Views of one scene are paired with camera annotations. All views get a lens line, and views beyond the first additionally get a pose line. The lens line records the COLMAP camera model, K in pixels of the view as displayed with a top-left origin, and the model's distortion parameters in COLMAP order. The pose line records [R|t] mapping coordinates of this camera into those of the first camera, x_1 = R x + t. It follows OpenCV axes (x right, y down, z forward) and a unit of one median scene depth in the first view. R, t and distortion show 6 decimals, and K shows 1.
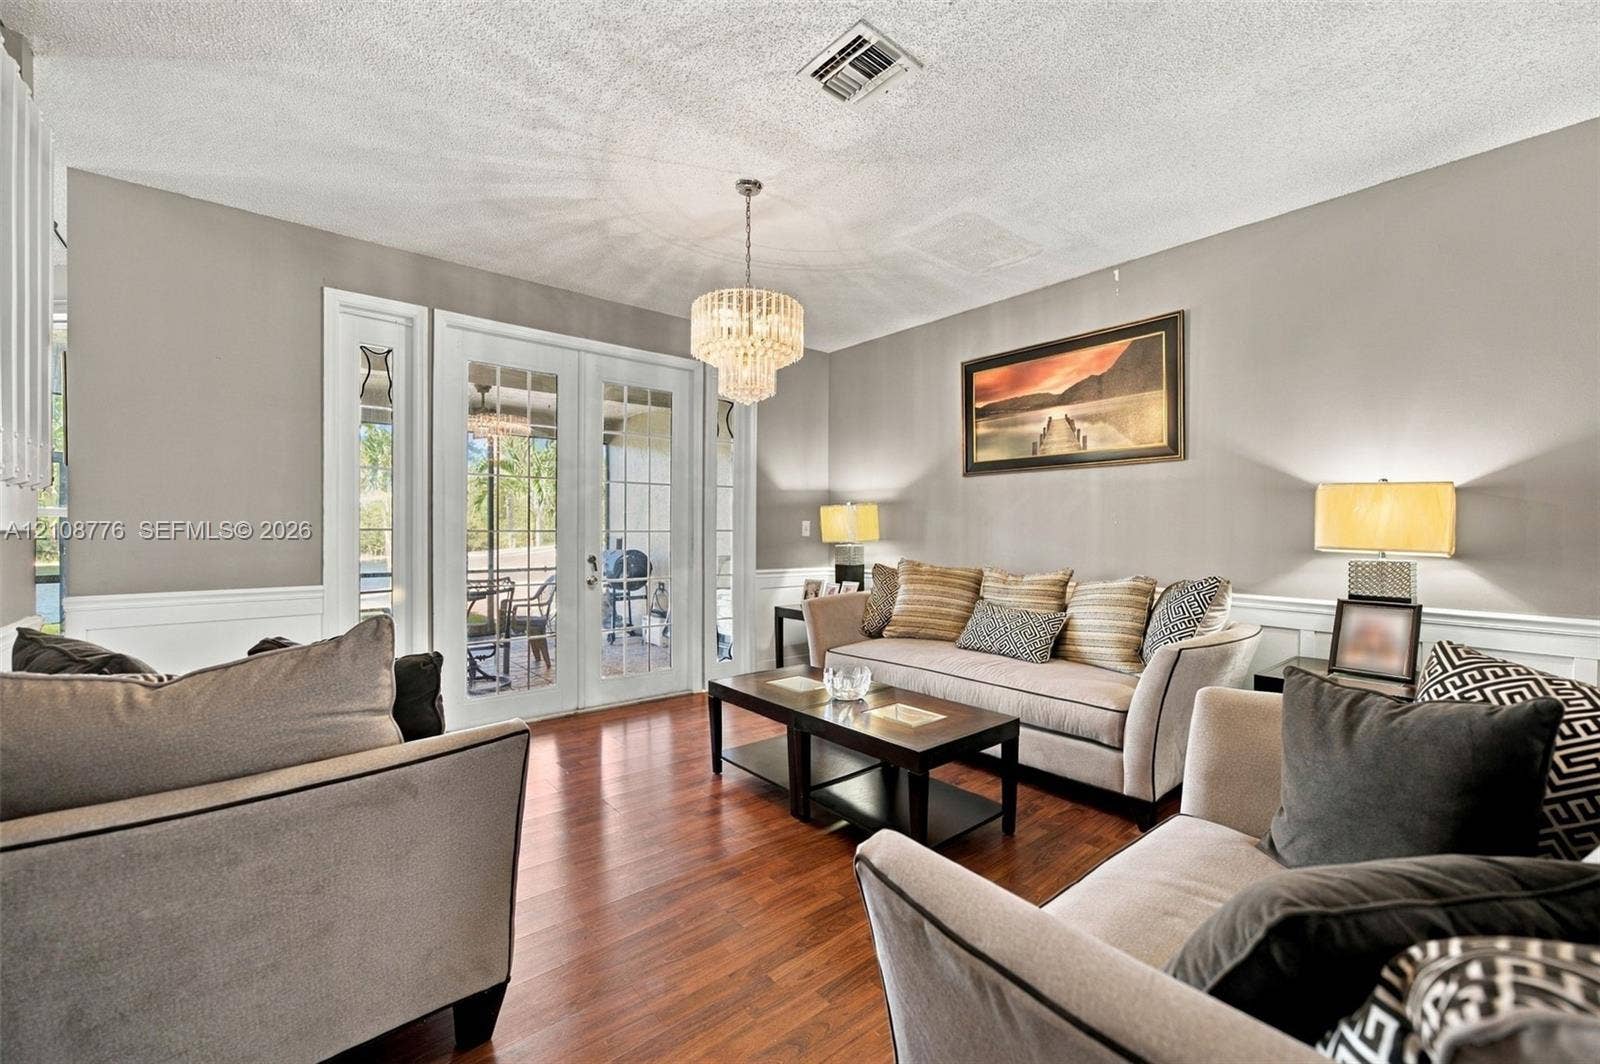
lens RADIAL K [[657.0, 0, 791.8], [0, 657.0, 535.0], [0, 0, 1]] dist [0.000765, 0.000071]
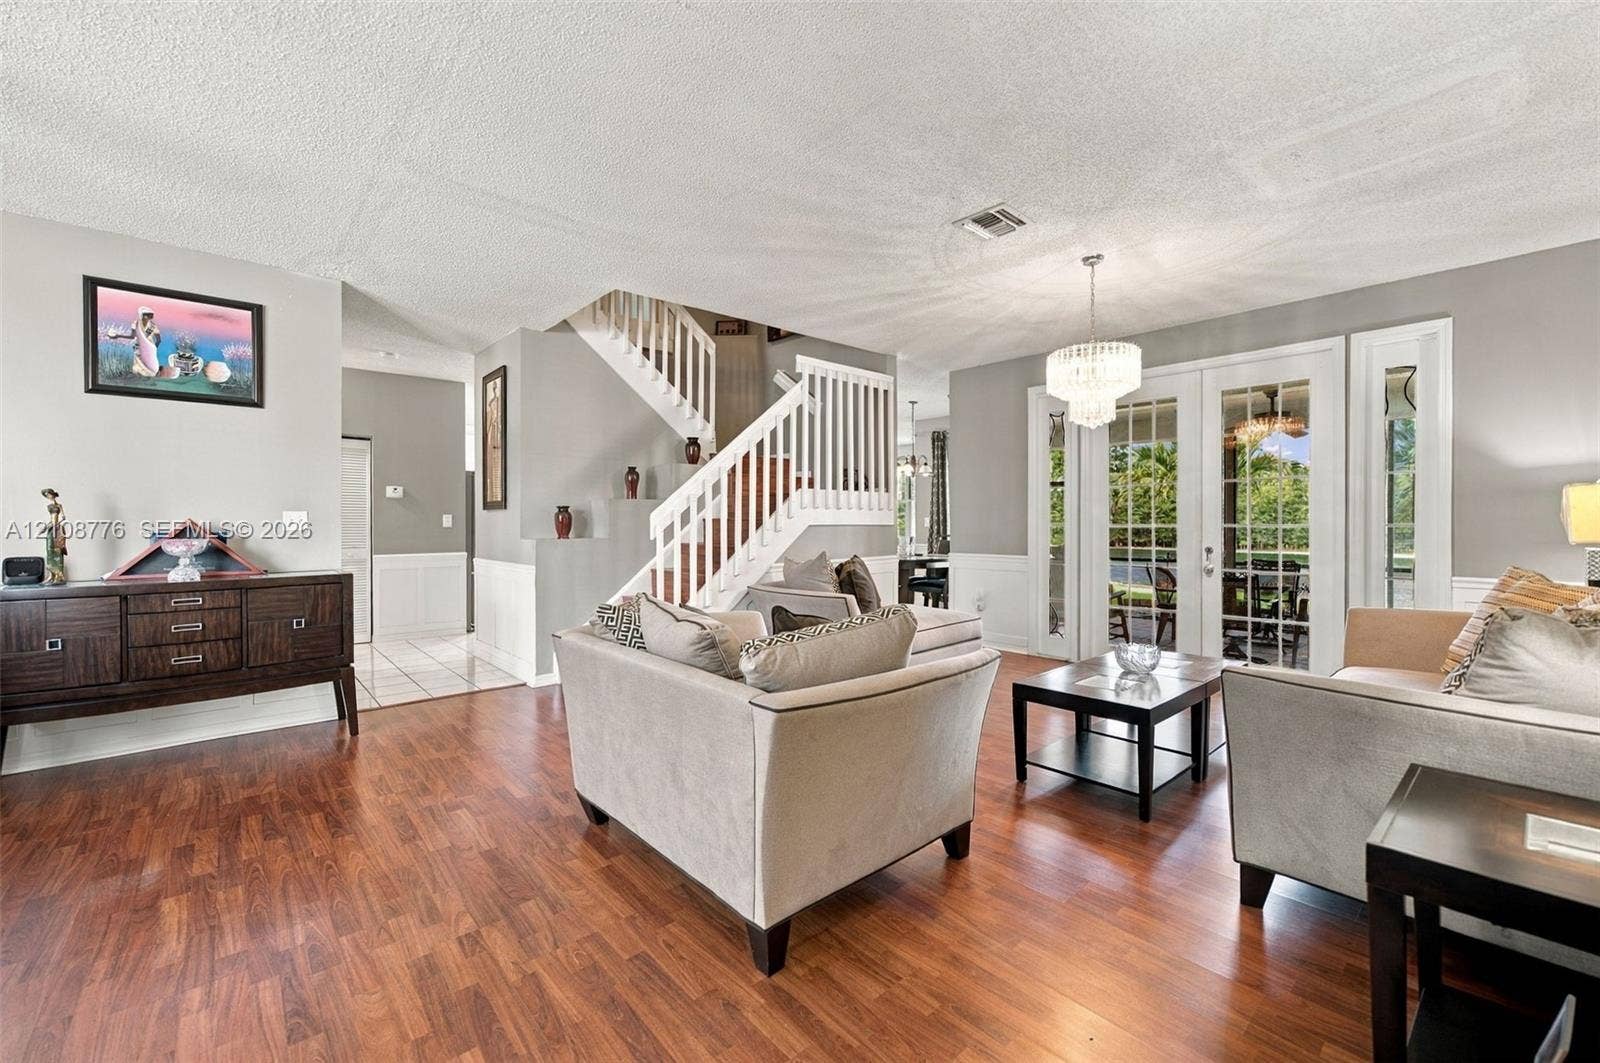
lens RADIAL K [[657.0, 0, 791.8], [0, 657.0, 534.5], [0, 0, 1]] dist [0.000765, 0.000071]
pose [[0.011749, 0.009762, -0.999883, 1.242393], [-0.006834, 0.999930, 0.009682, 0.008698], [0.999908, 0.006720, 0.011815, 0.389491]]
